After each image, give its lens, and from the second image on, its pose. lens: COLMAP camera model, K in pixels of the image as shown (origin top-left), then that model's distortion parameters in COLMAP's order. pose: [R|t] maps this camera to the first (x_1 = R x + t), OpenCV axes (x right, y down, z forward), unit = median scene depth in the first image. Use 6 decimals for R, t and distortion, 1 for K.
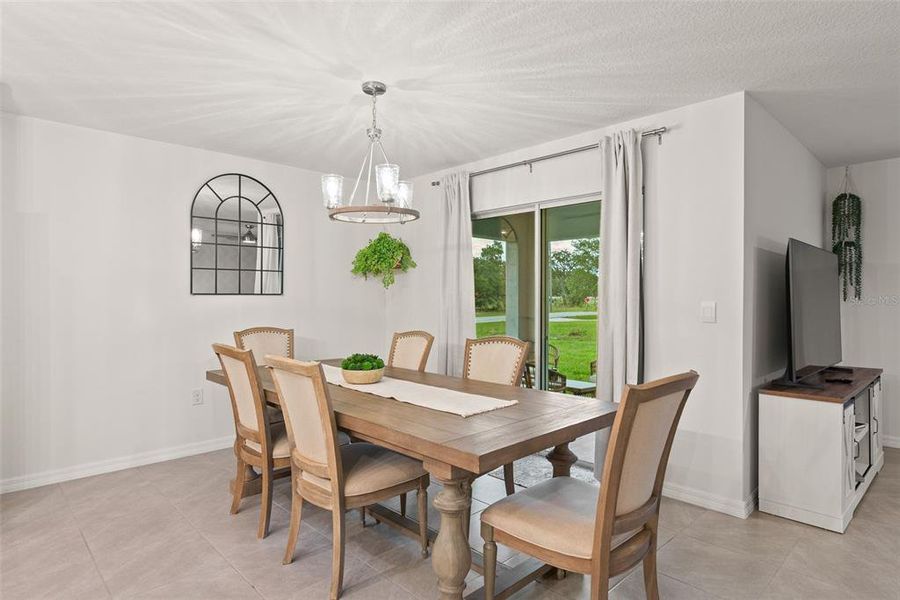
lens RADIAL K [[497.5, 0, 453.1], [0, 497.5, 297.5], [0, 0, 1]] dist [-0.000652, -0.001105]
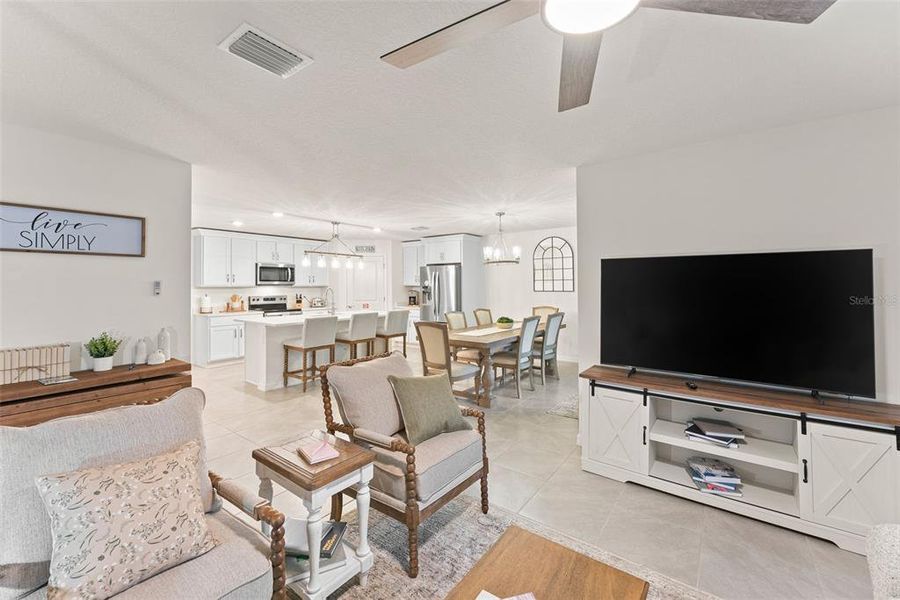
lens RADIAL K [[364.8, 0, 449.2], [0, 364.8, 281.4], [0, 0, 1]] dist [-0.001817, 0.001241]
pose [[0.162353, -0.011349, -0.986668, 1.413893], [0.002980, 0.999935, -0.011011, -0.042641], [0.986728, -0.001152, 0.162376, 0.366036]]
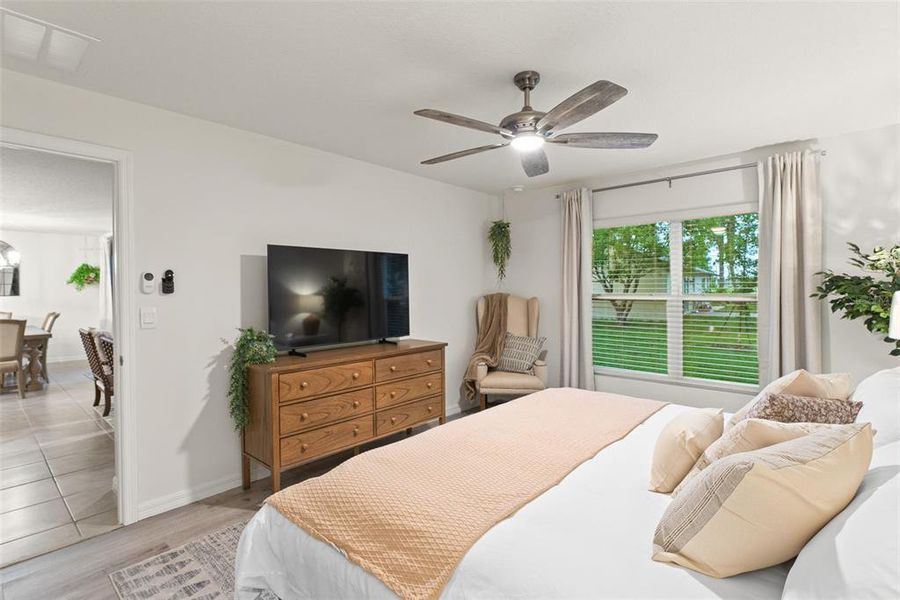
lens RADIAL K [[421.5, 0, 433.6], [0, 421.5, 292.3], [0, 0, 1]] dist [-0.002057, -0.000609]
pose [[0.997867, -0.010980, 0.064346, 1.694162], [0.010707, 0.999932, 0.004588, -0.013112], [-0.064392, -0.003889, 0.997917, -1.132213]]
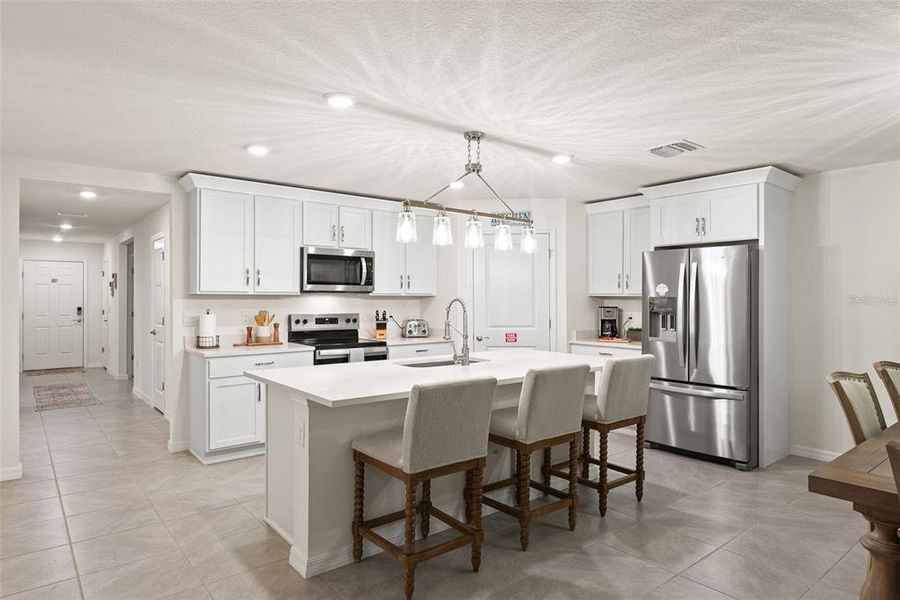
lens RADIAL K [[532.7, 0, 448.8], [0, 532.7, 299.4], [0, 0, 1]] dist [-0.000178, -0.001983]
pose [[-0.083631, 0.000816, -0.996496, 0.595551], [-0.005100, 0.999986, 0.001247, -0.030089], [0.996484, 0.005187, -0.083625, 0.143651]]
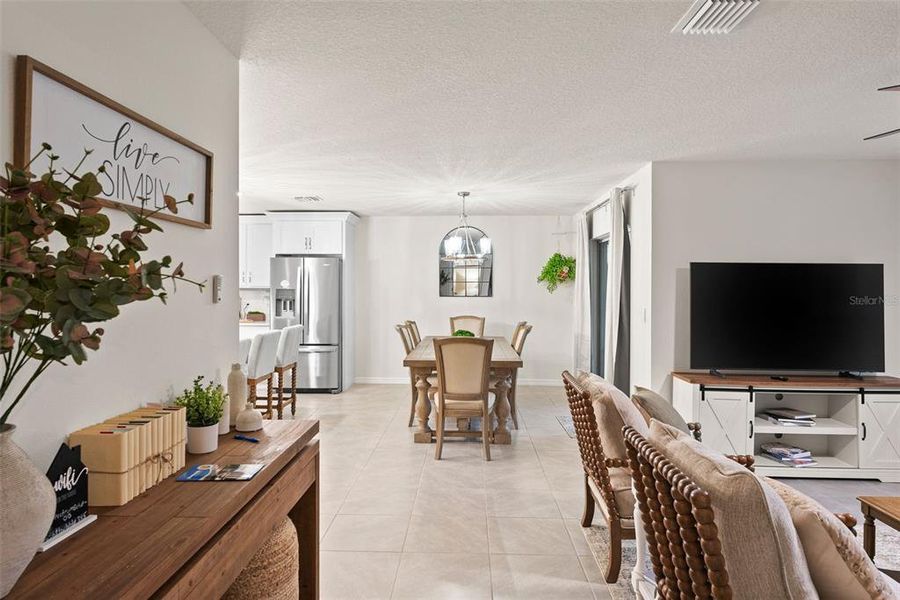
lens RADIAL K [[544.3, 0, 446.8], [0, 544.3, 288.4], [0, 0, 1]] dist [-0.001184, 0.000310]
pose [[0.691066, 0.001445, -0.722790, 1.134450], [-0.003979, 0.999990, -0.001805, -0.038696], [0.722781, 0.004123, 0.691065, -0.440326]]
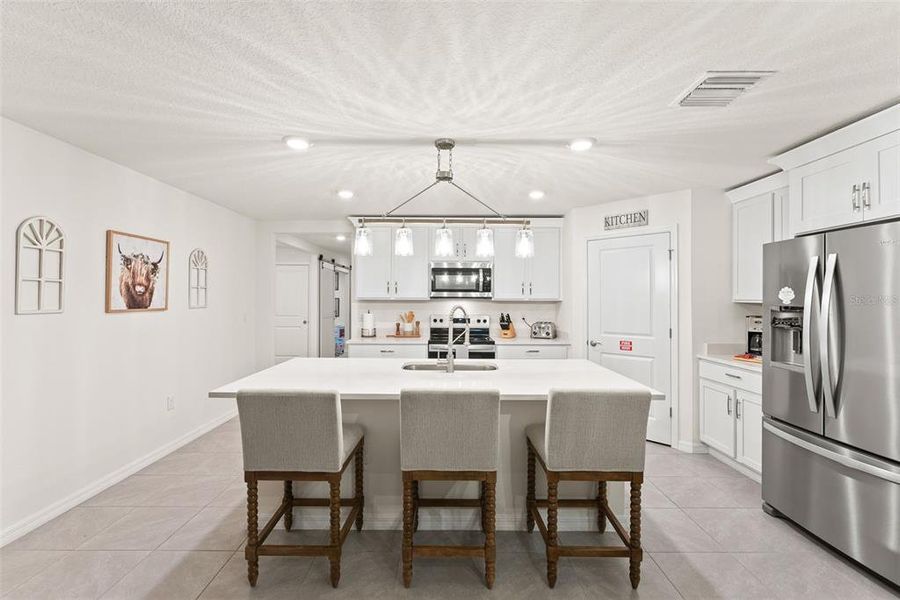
lens RADIAL K [[388.4, 0, 446.3], [0, 388.4, 296.1], [0, 0, 1]] dist [-0.002332, -0.000410]
pose [[-0.690131, -0.007911, -0.723641, 0.088539], [-0.007106, 0.999966, -0.004154, -0.048752], [0.723649, 0.002275, -0.690164, 0.639985]]
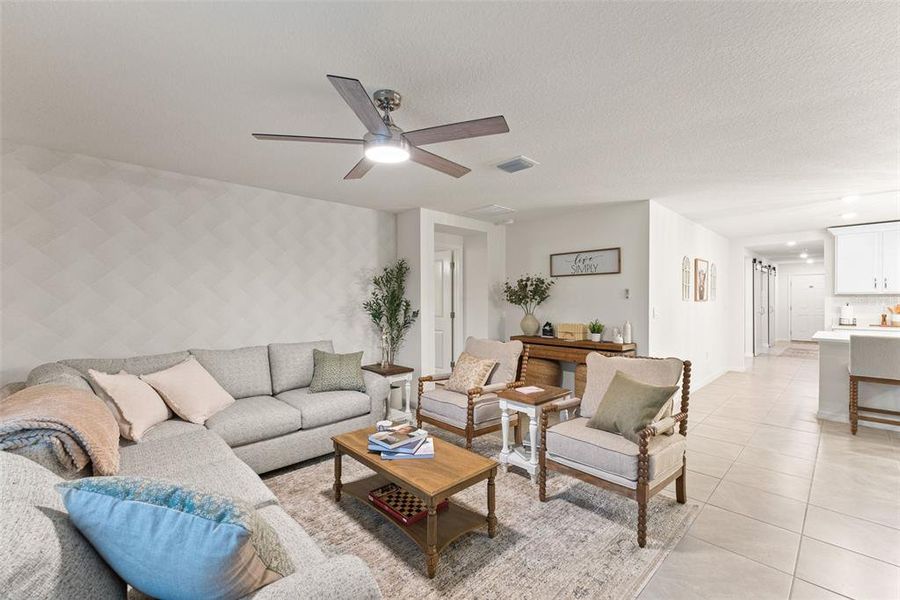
lens RADIAL K [[388.4, 0, 451.6], [0, 388.4, 302.2], [0, 0, 1]] dist [-0.002332, -0.000410]
pose [[-0.999989, 0.002284, -0.004076, 1.064260], [0.002246, 0.999954, 0.009296, -0.022567], [0.004097, 0.009286, -0.999948, 1.177105]]
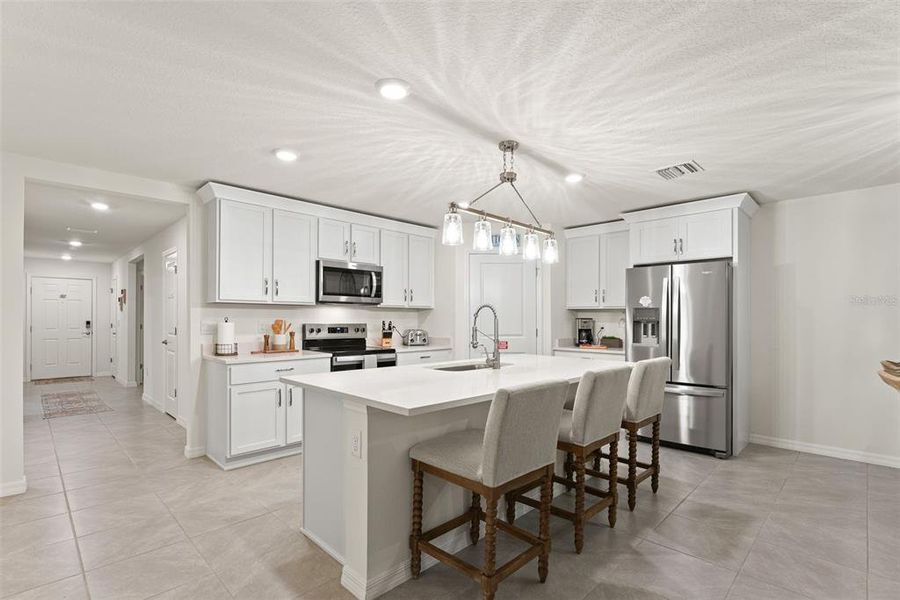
lens RADIAL K [[421.5, 0, 450.1], [0, 421.5, 318.7], [0, 0, 1]] dist [-0.002057, -0.000609]
pose [[0.023178, -0.000582, -0.999731, 0.396088], [-0.007391, 0.999972, -0.000753, 0.001495], [0.999704, 0.007407, 0.023173, -0.034145]]
